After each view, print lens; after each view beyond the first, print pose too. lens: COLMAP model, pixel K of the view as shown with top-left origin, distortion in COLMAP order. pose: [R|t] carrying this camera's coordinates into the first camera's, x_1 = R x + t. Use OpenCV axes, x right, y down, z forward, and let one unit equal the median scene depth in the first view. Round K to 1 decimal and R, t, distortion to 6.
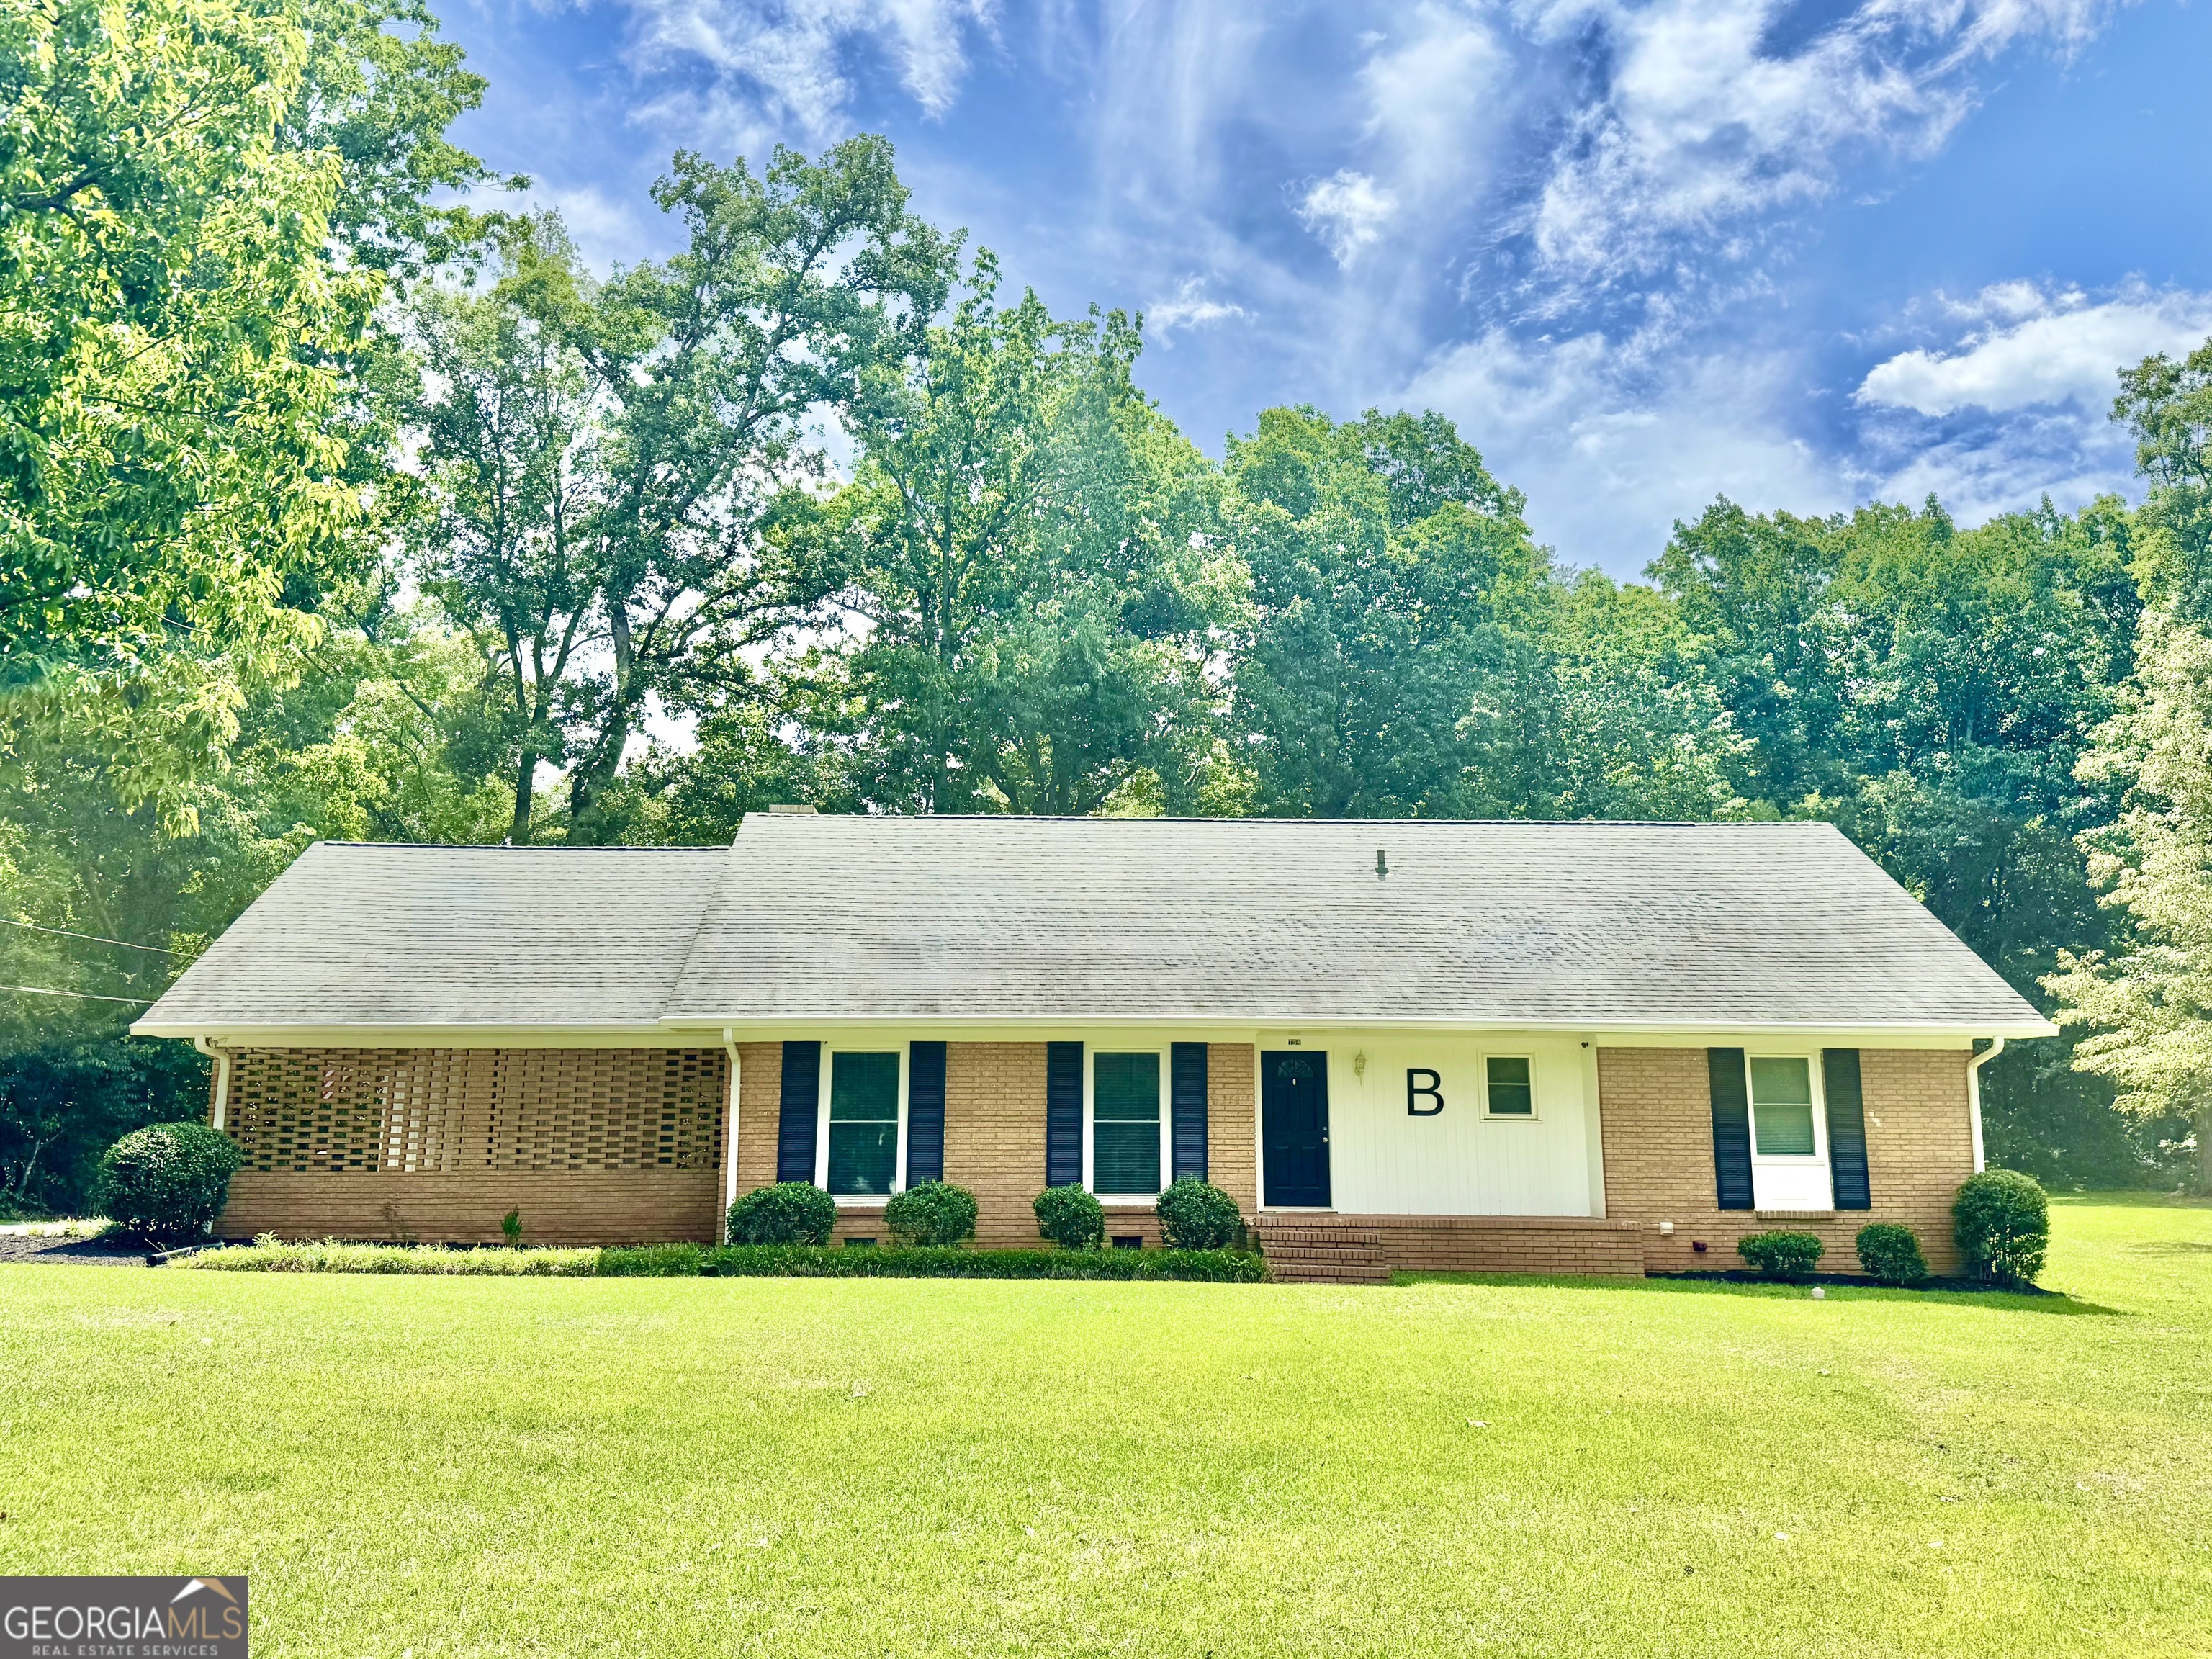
lens RADIAL K [[1749.3, 0, 1073.9], [0, 1749.3, 834.9], [0, 0, 1]] dist [0.171671, -0.343822]
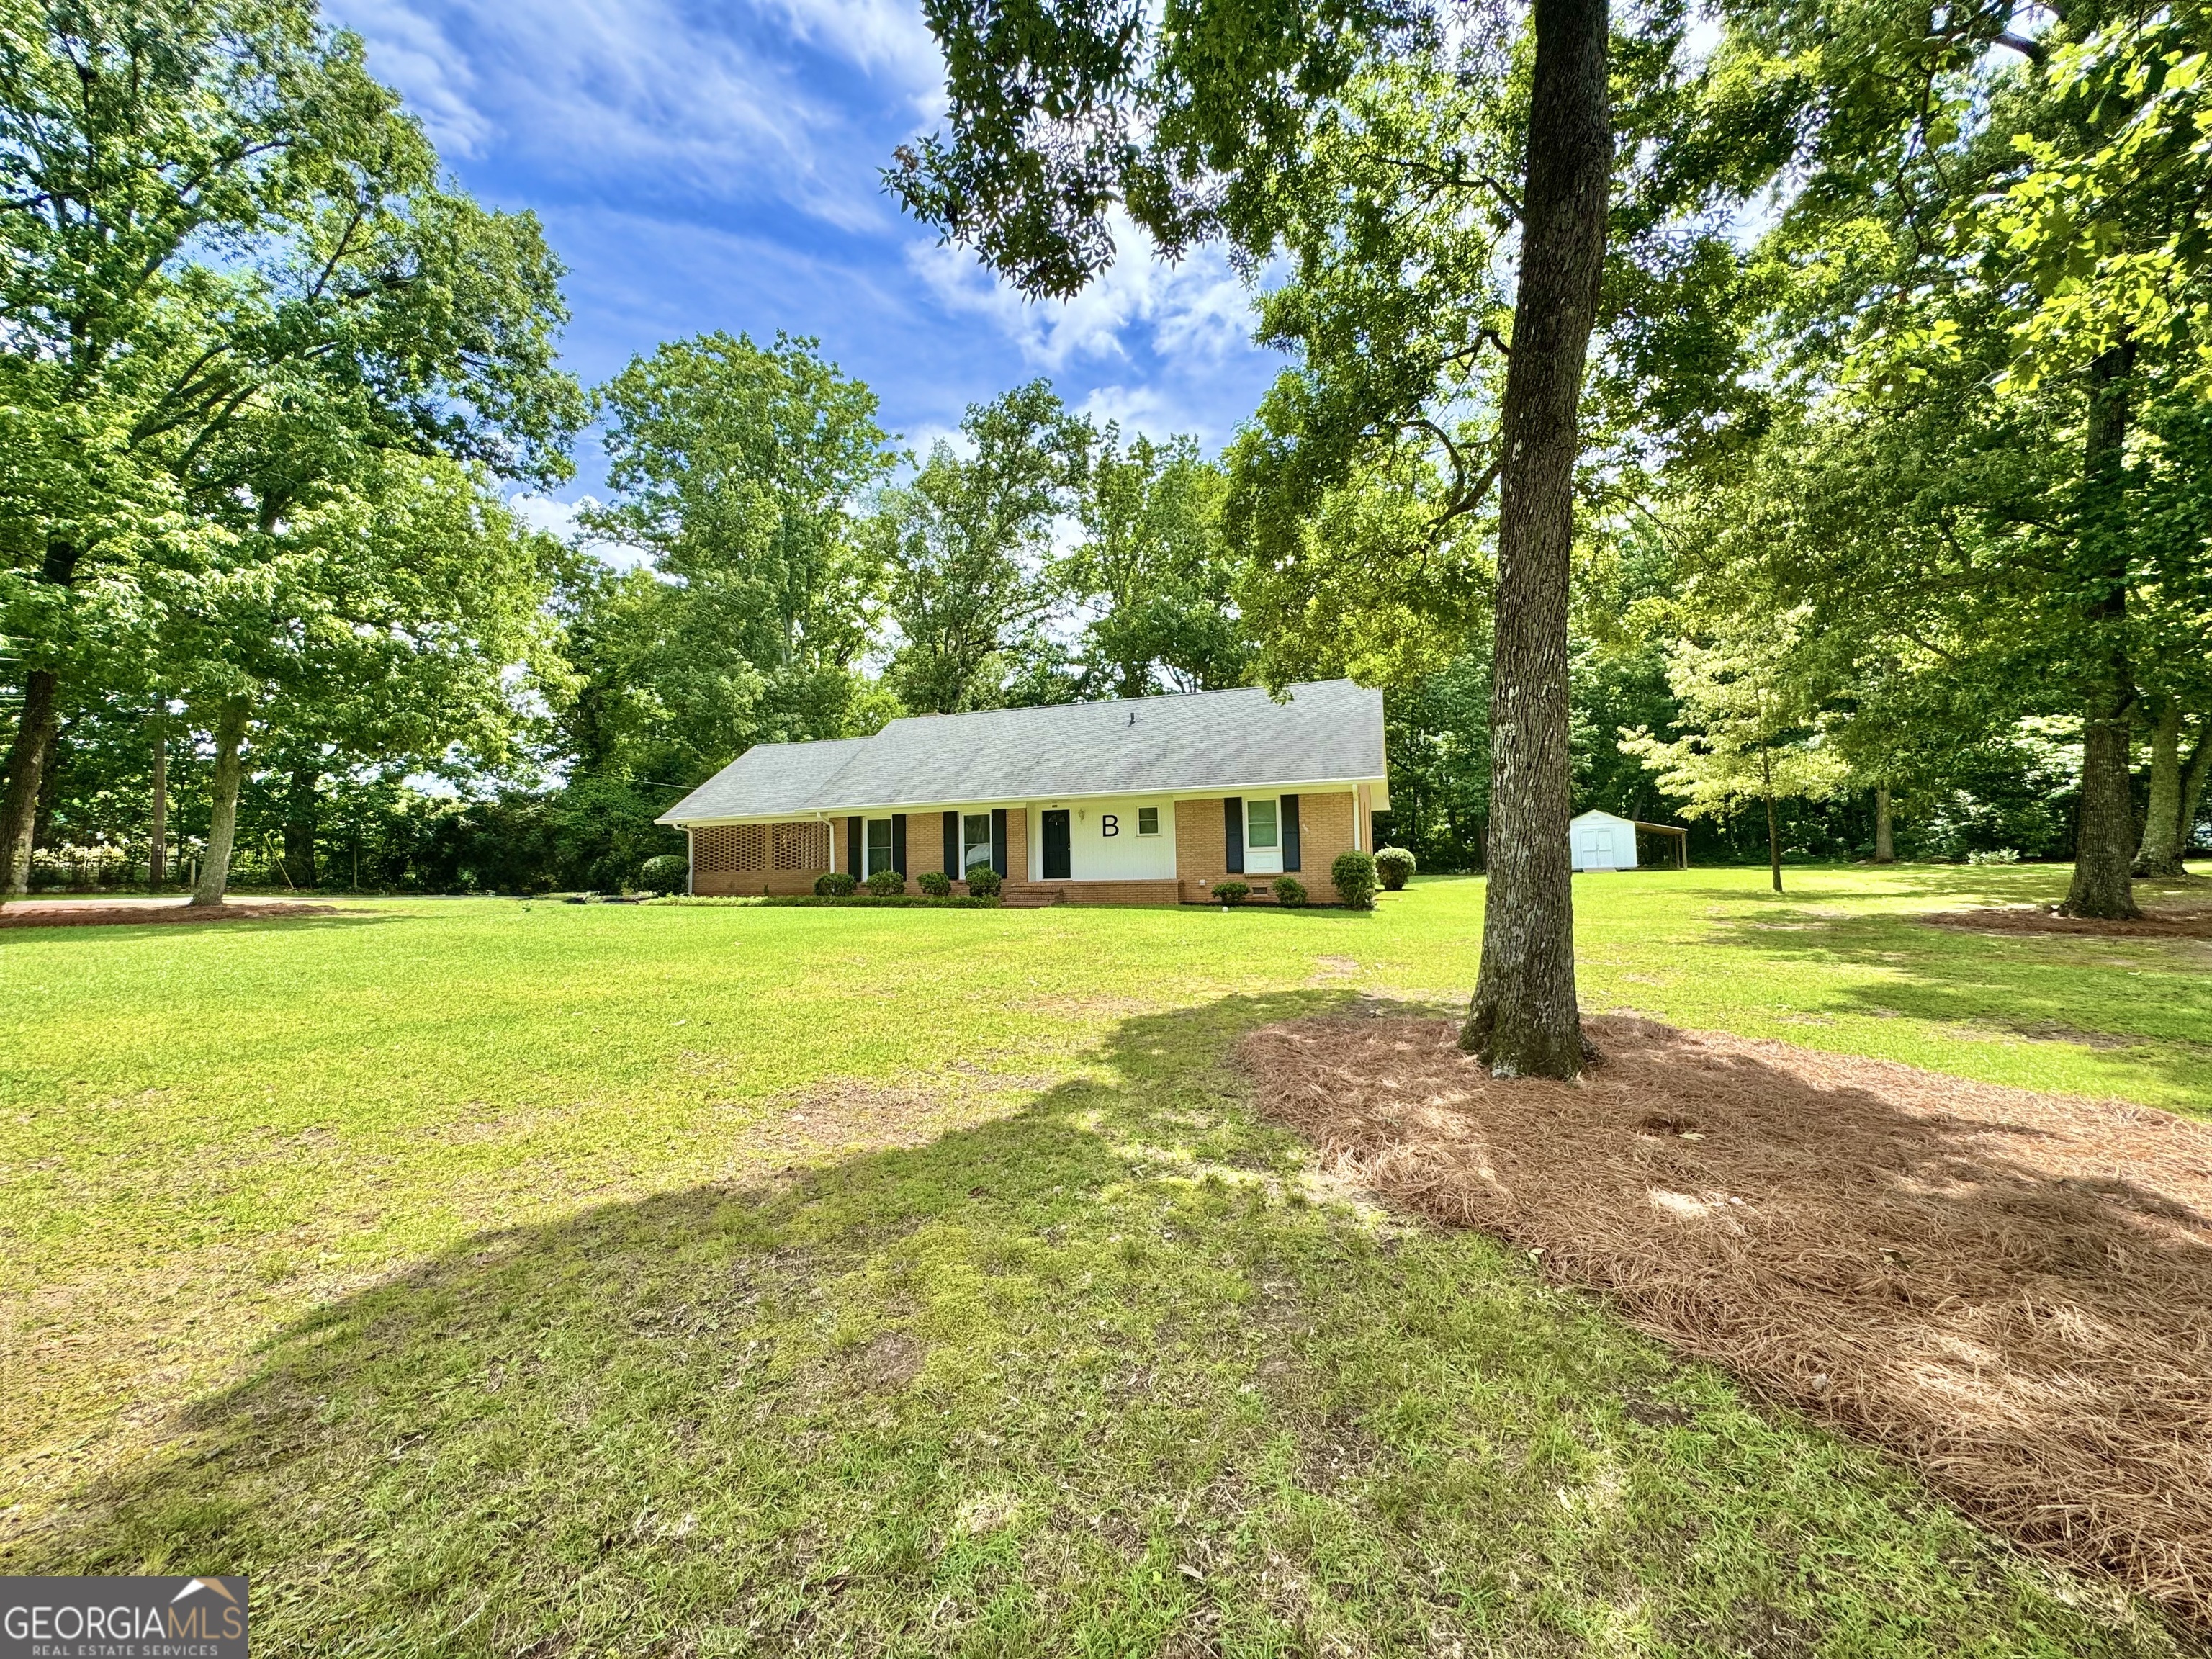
lens RADIAL K [[884.5, 0, 1104.7], [0, 884.5, 821.8], [0, 0, 1]] dist [-0.003000, 0.000407]
pose [[0.922512, -0.043652, -0.383492, 0.631848], [0.097542, 0.987699, 0.122216, 0.005739], [0.373440, -0.150152, 0.915422, -0.012494]]
